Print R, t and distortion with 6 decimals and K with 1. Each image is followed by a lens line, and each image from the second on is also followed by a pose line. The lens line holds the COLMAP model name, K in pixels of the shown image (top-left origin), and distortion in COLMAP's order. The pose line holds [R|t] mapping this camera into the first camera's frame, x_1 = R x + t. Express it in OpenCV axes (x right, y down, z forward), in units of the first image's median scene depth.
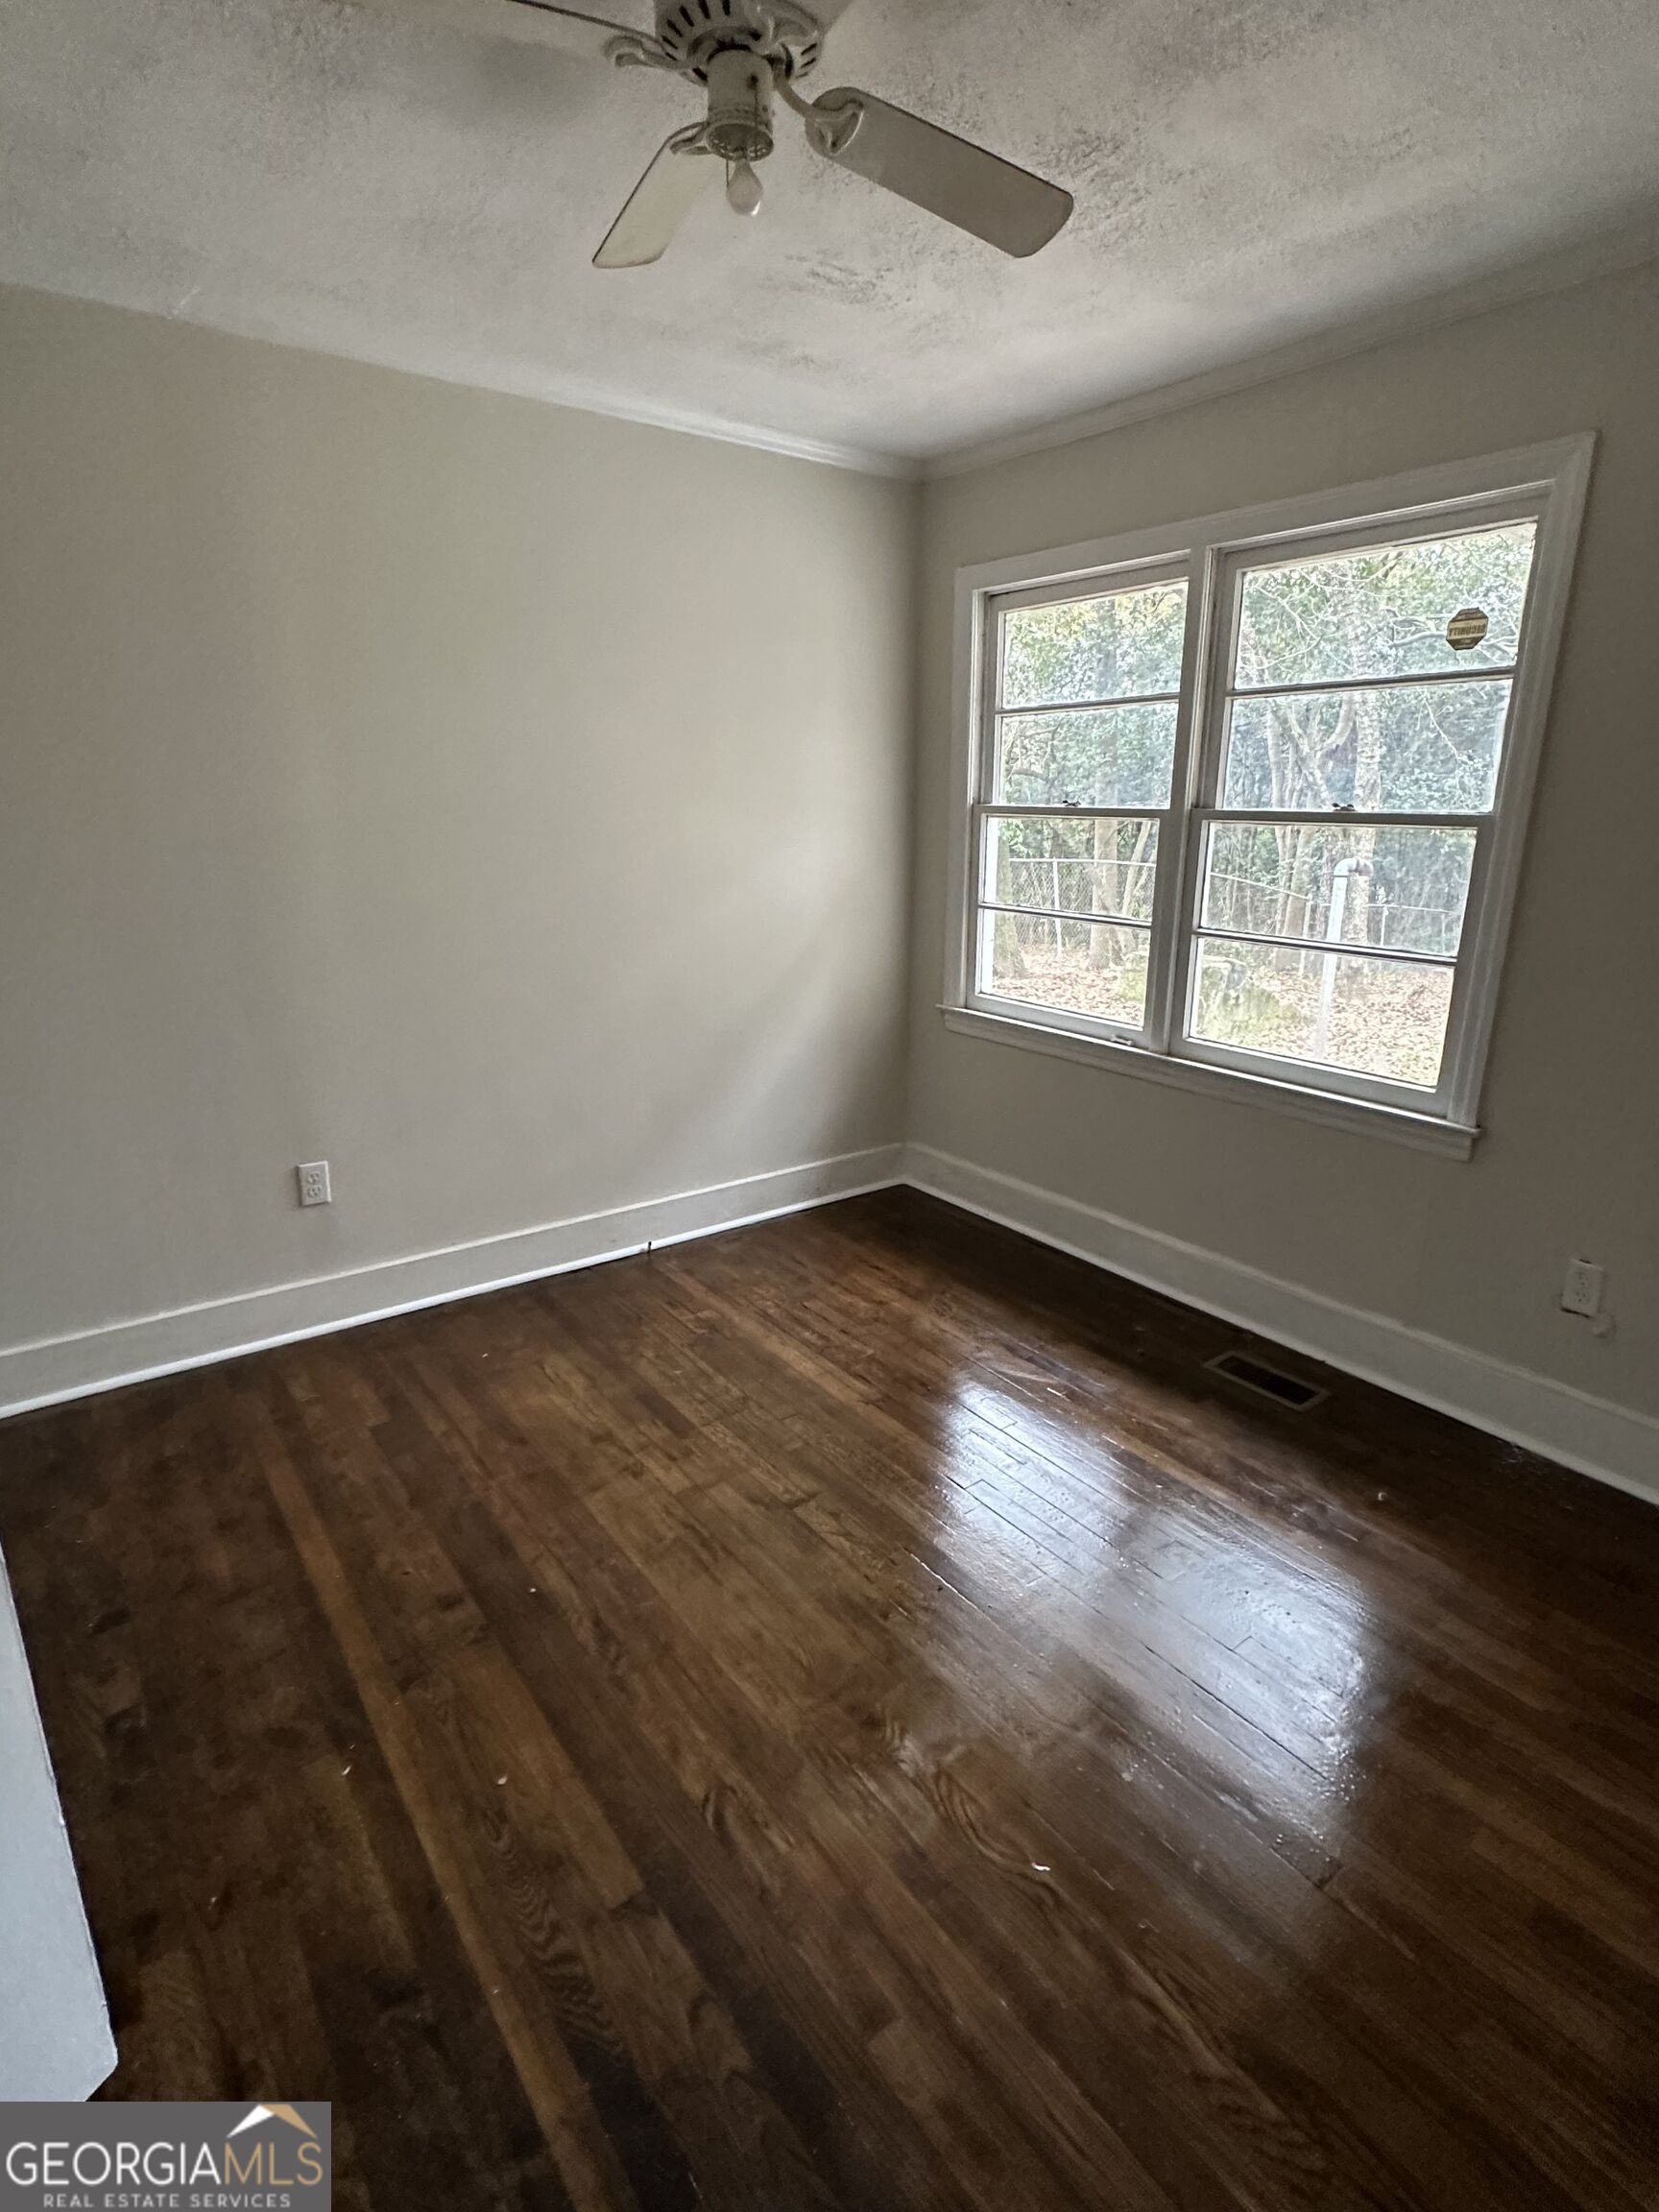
lens RADIAL K [[1101.2, 0, 822.1], [0, 1101.2, 1106.3], [0, 0, 1]] dist [-0.004220, 0.000688]
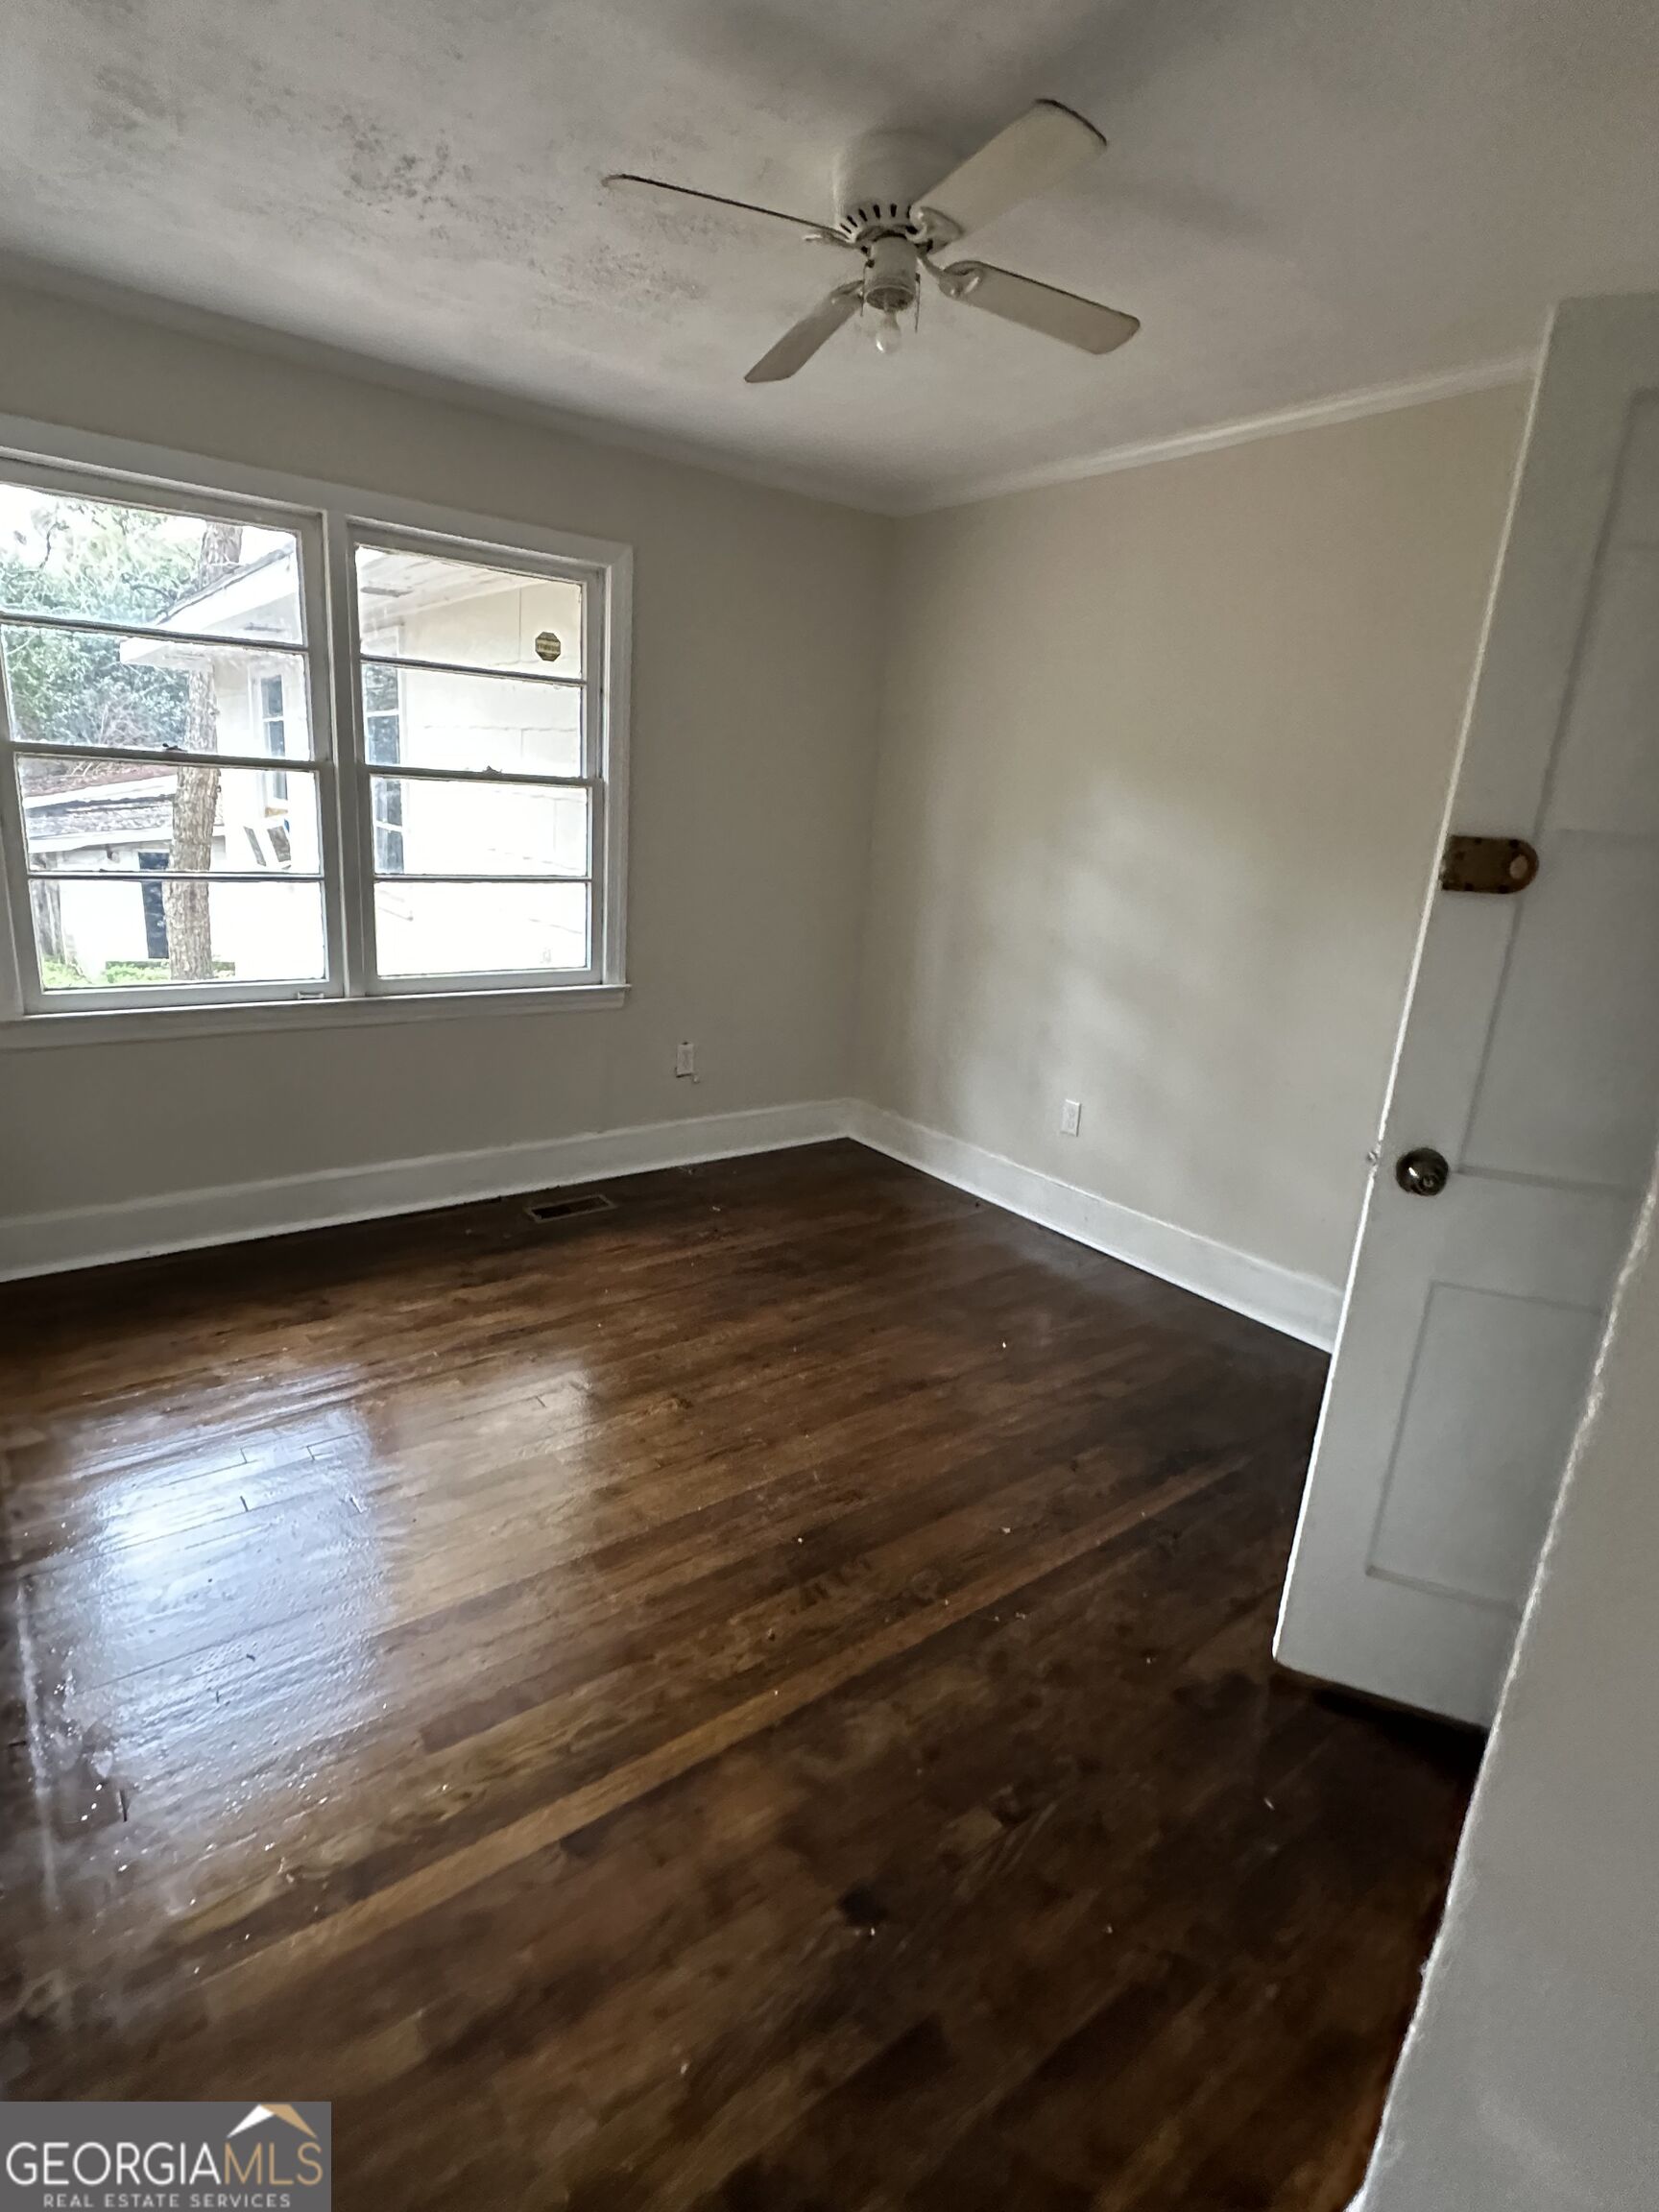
lens RADIAL K [[1101.2, 0, 822.1], [0, 1101.2, 1106.3], [0, 0, 1]] dist [-0.004220, 0.000688]
pose [[-0.011887, -0.276776, 0.960861, -0.974110], [0.216931, 0.937329, 0.272681, -0.187235], [-0.976115, 0.211682, 0.048899, 0.714741]]
